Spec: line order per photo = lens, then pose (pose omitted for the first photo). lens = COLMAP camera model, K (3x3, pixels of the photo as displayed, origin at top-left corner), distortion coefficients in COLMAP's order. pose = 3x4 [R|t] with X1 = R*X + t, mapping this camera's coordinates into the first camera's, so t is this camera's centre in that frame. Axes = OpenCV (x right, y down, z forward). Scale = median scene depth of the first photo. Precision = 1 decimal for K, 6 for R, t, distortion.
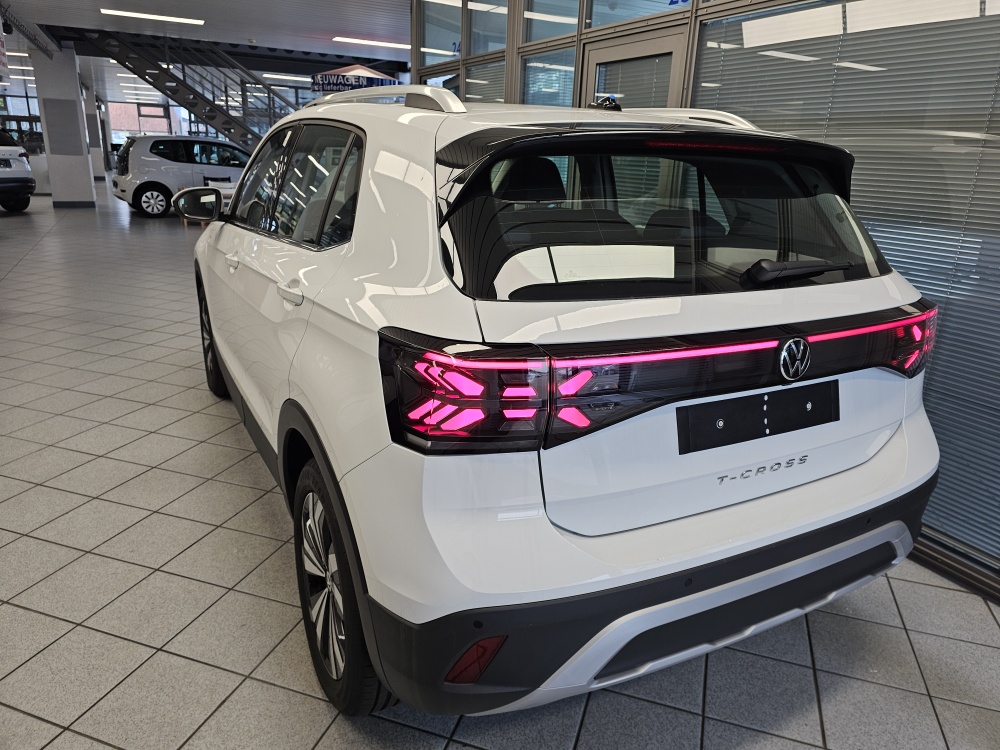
lens RADIAL K [[687.5, 0, 500.0], [0, 687.5, 375.0], [0, 0, 1]] dist [0.022972, -0.004064]
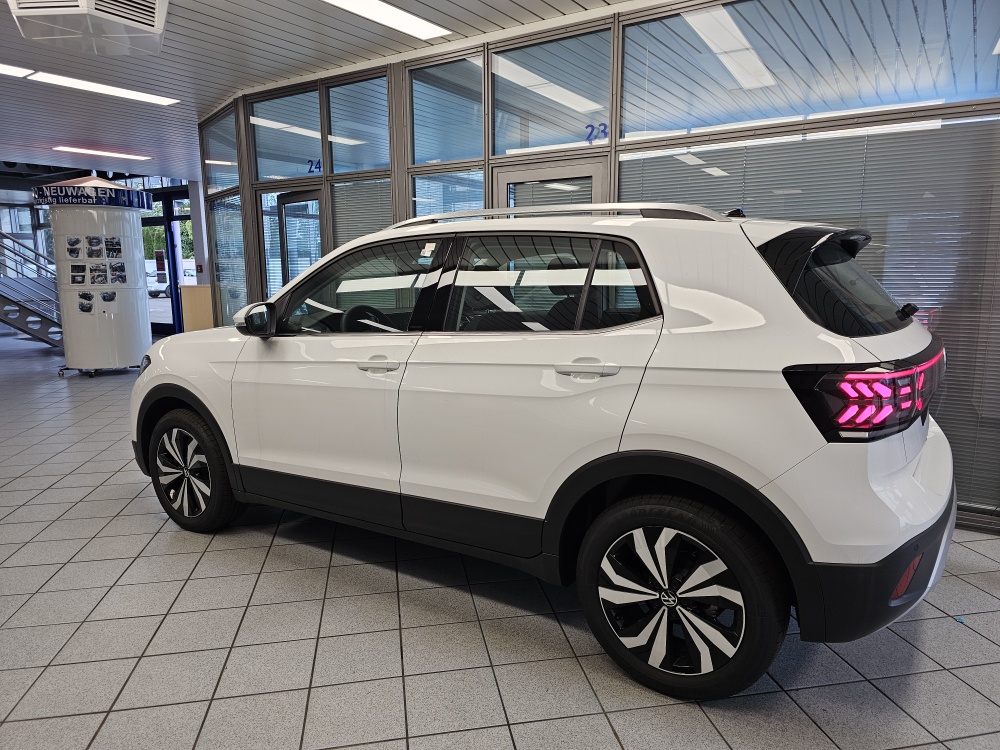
lens RADIAL K [[687.5, 0, 500.0], [0, 687.5, 375.0], [0, 0, 1]] dist [0.022972, -0.004064]
pose [[0.875062, -0.125101, 0.467565, -0.581606], [0.189644, 0.977399, -0.093413, -0.014551], [-0.445312, 0.170413, 0.879009, 0.003105]]
